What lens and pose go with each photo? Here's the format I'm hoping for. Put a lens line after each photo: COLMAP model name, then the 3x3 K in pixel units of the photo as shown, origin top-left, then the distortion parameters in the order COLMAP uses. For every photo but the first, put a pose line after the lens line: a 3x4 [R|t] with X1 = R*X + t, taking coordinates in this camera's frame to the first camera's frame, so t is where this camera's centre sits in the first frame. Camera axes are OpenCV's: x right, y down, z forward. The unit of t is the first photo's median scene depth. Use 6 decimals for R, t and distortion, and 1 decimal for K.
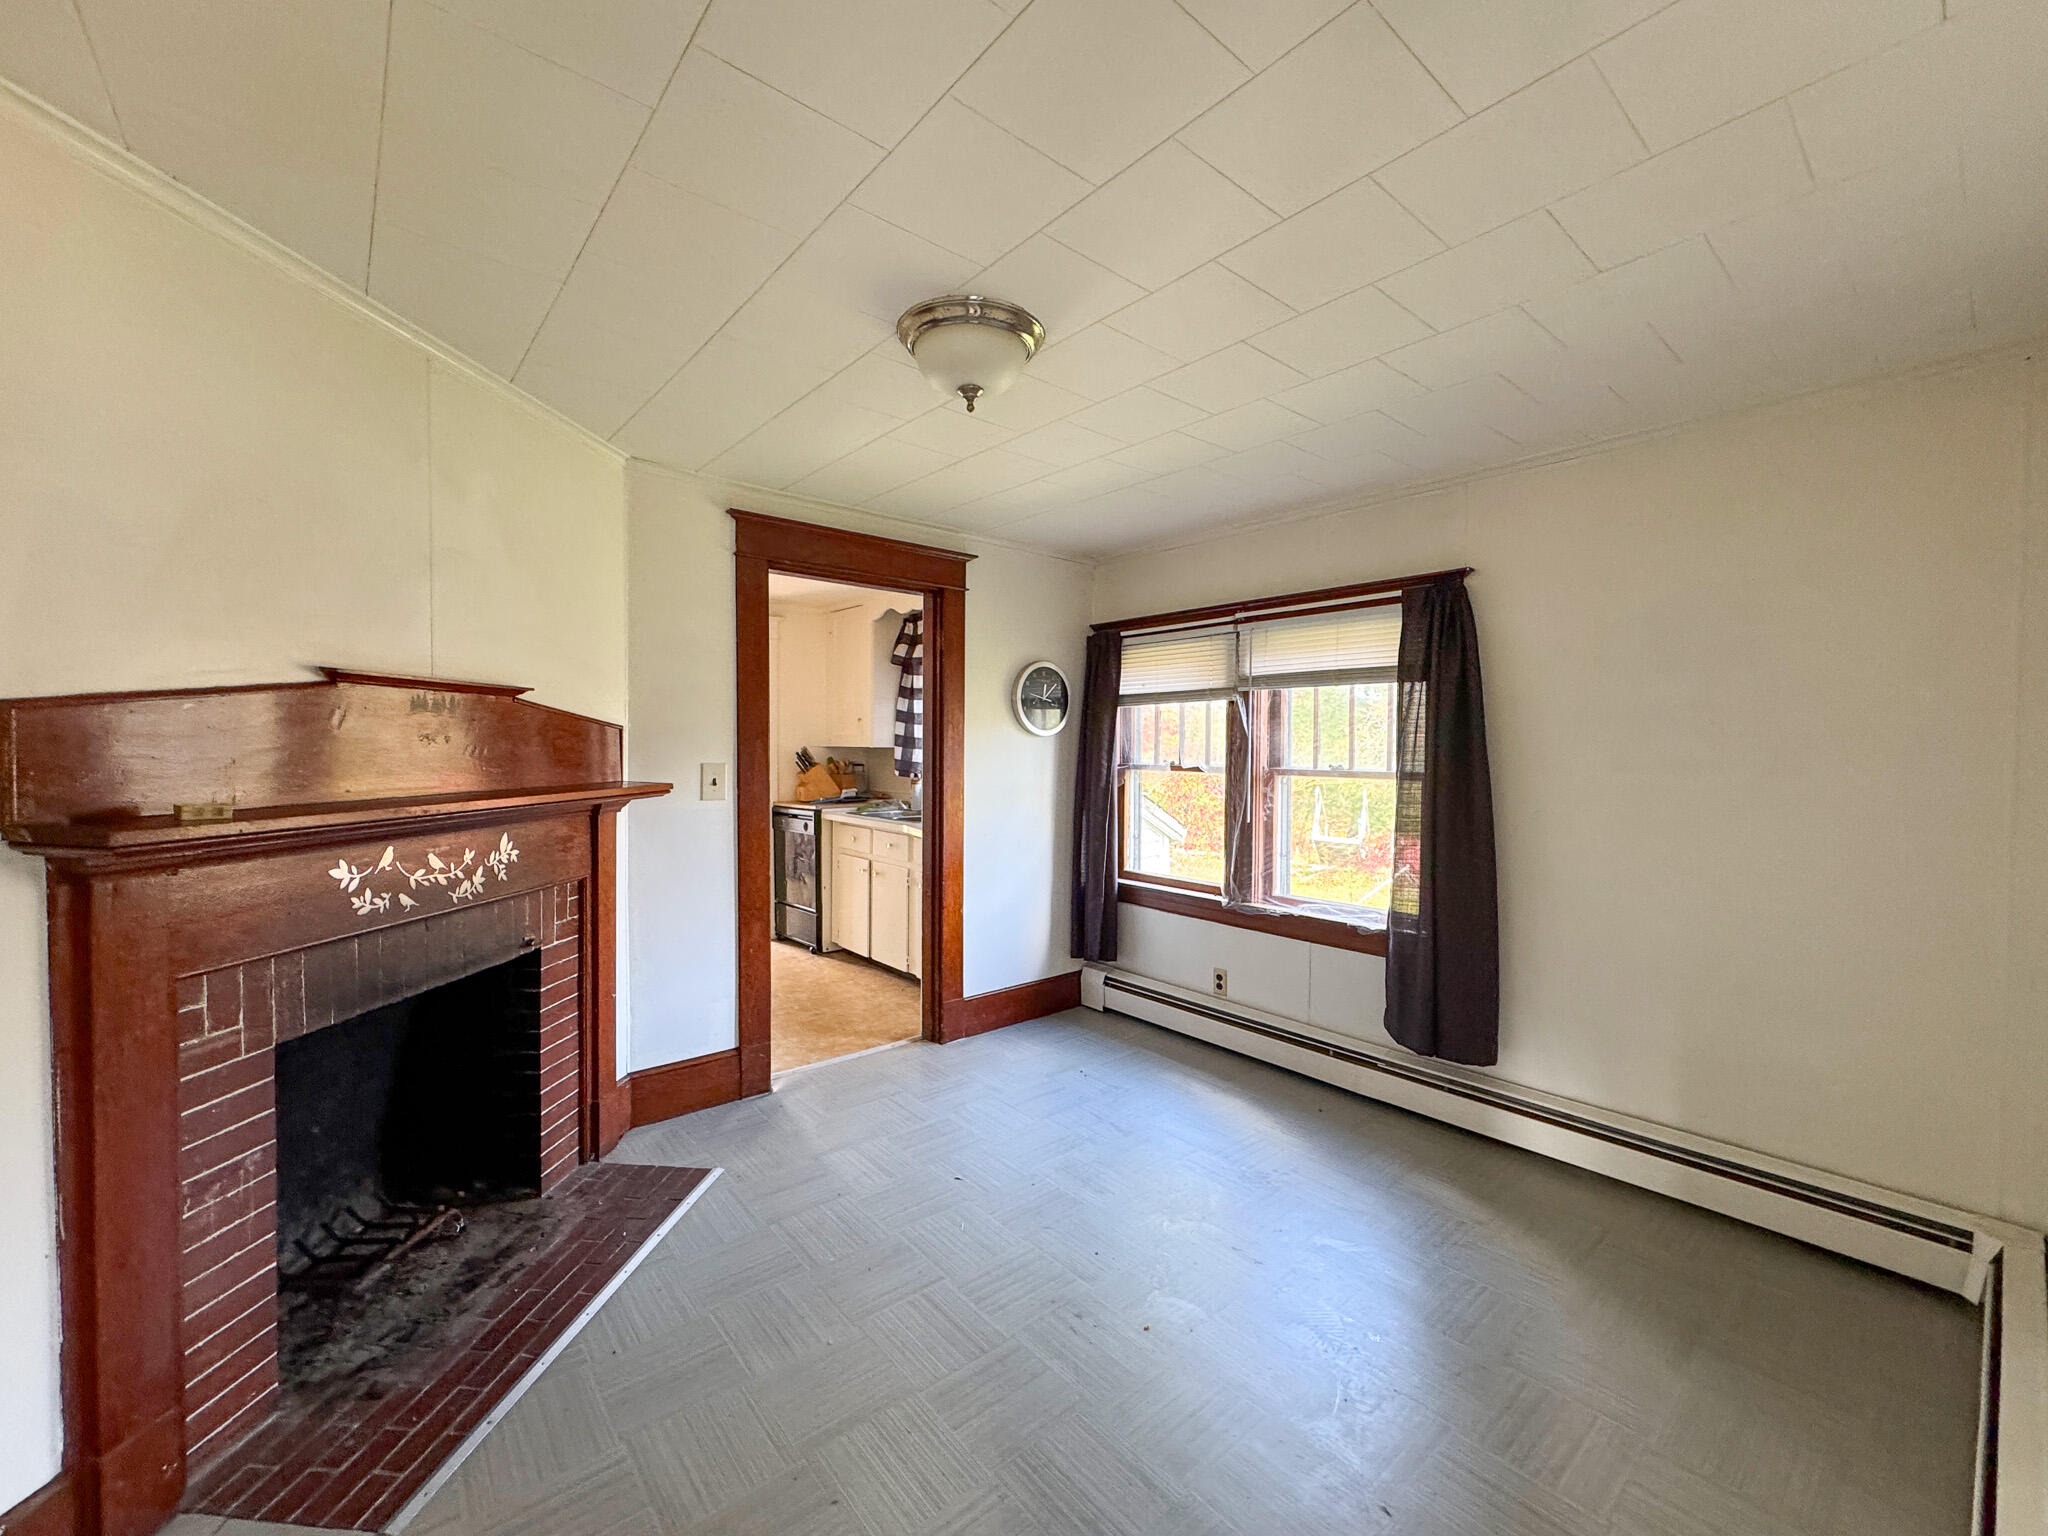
lens RADIAL K [[827.6, 0, 1024.0], [0, 827.6, 768.0], [0, 0, 1]] dist [0.000573, -0.000038]
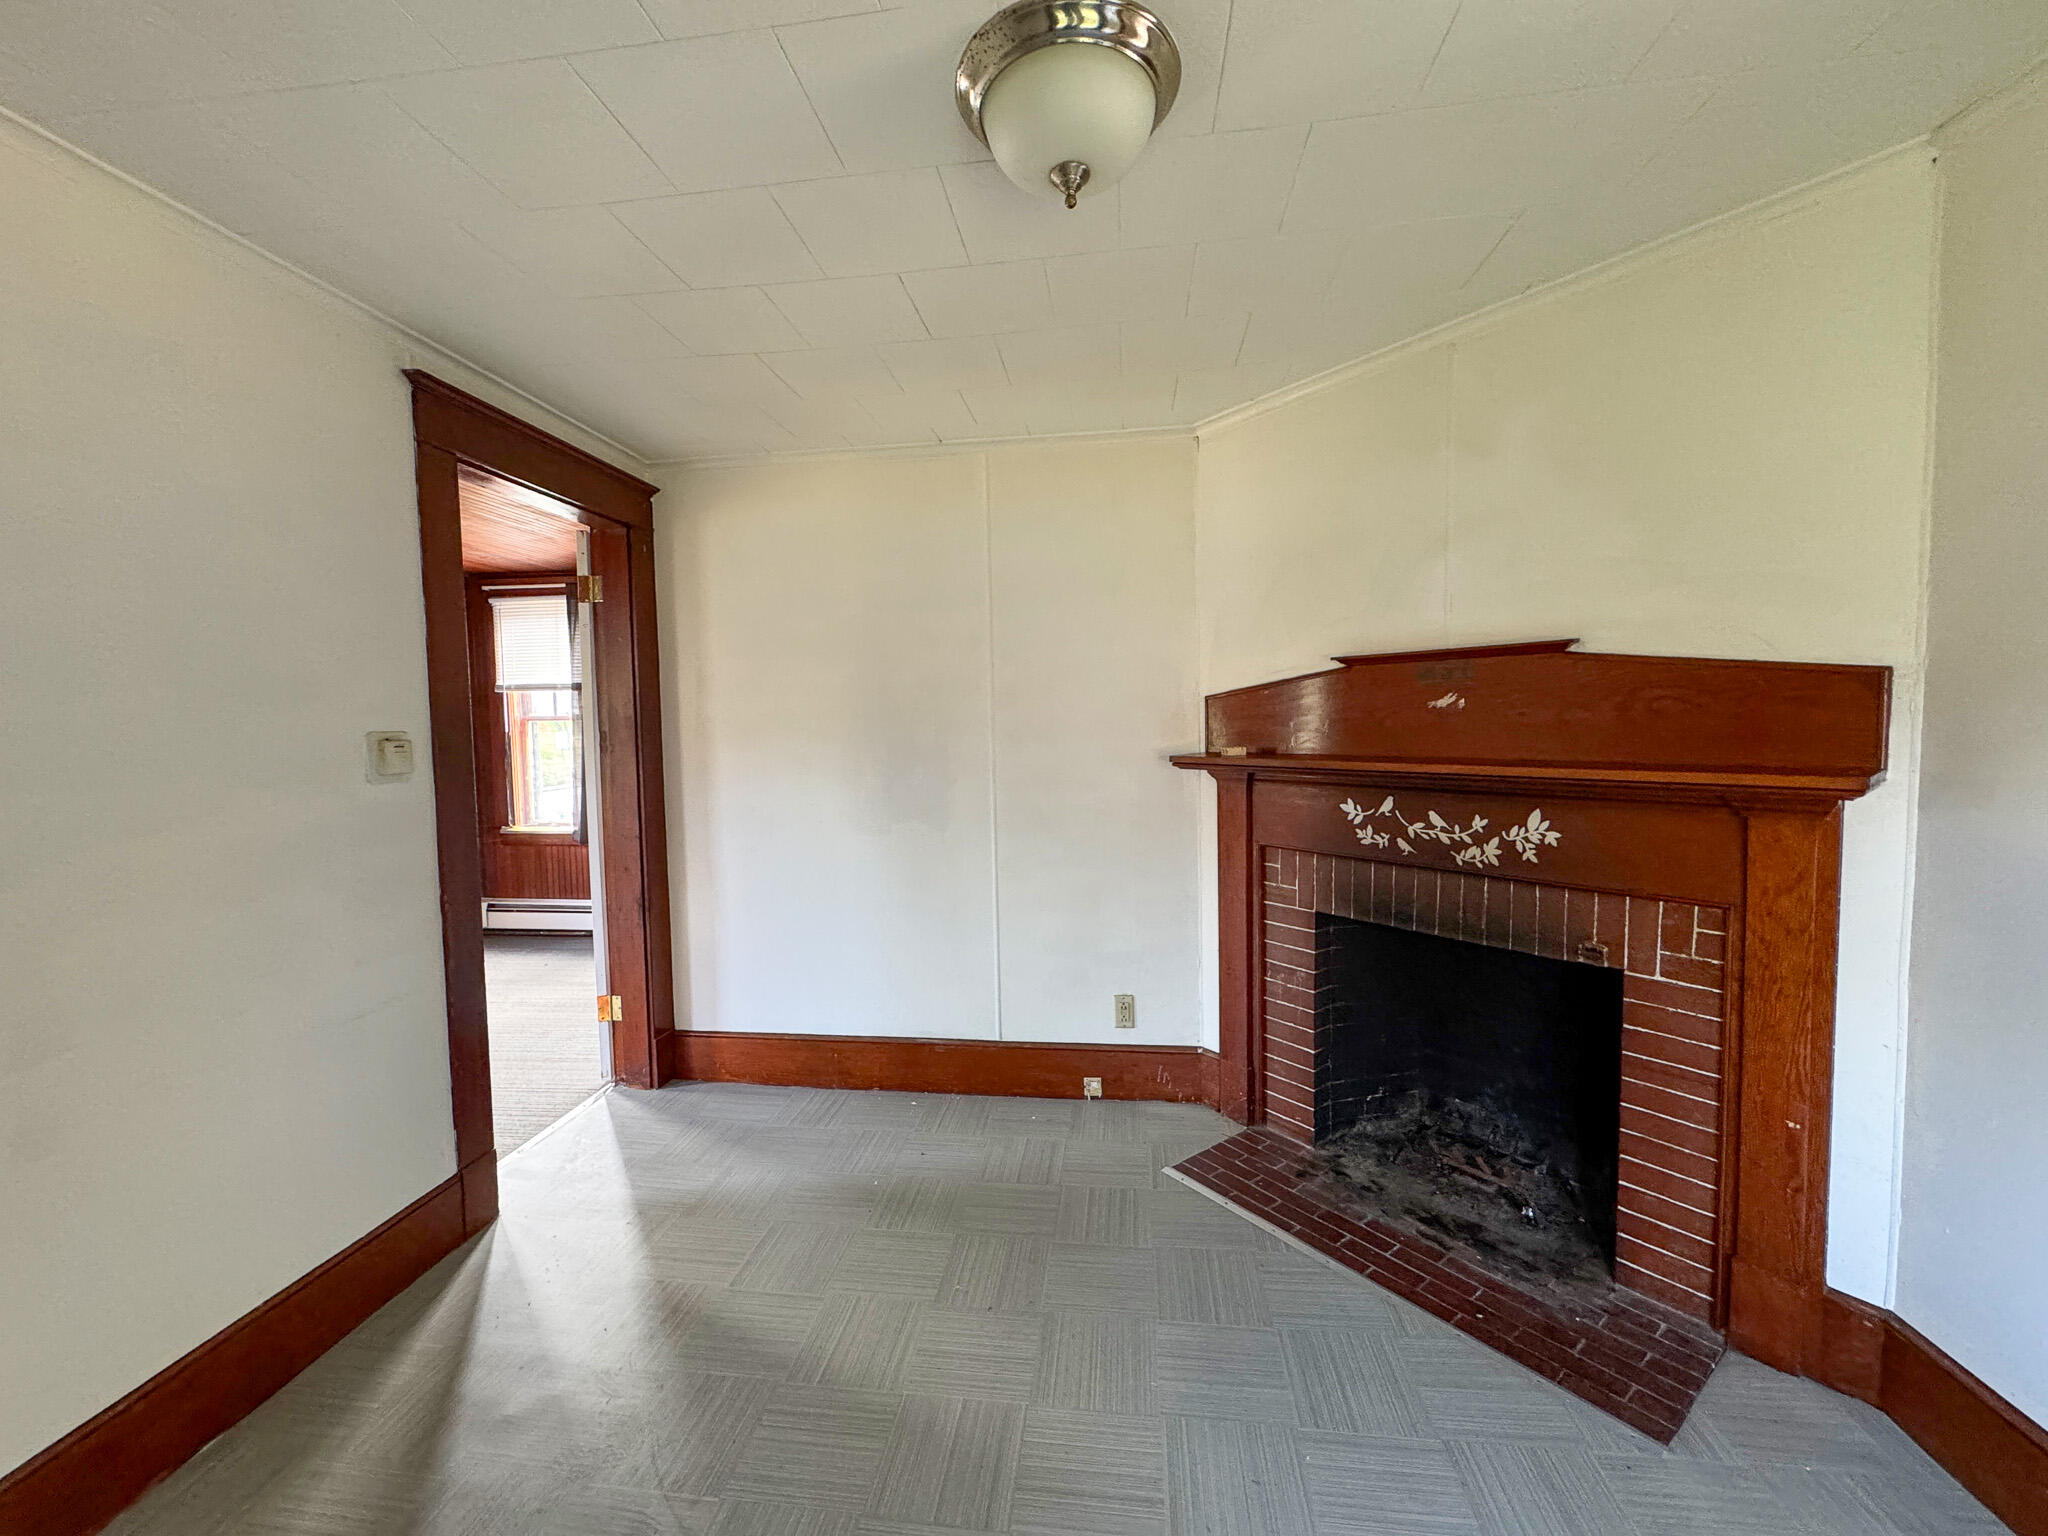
lens RADIAL K [[827.6, 0, 1024.0], [0, 827.6, 768.0], [0, 0, 1]] dist [0.000573, -0.000038]
pose [[-0.735805, 0.050442, -0.675312, 0.404859], [-0.002475, 0.997015, 0.077168, -0.035254], [0.677188, 0.058452, -0.733484, 1.402489]]
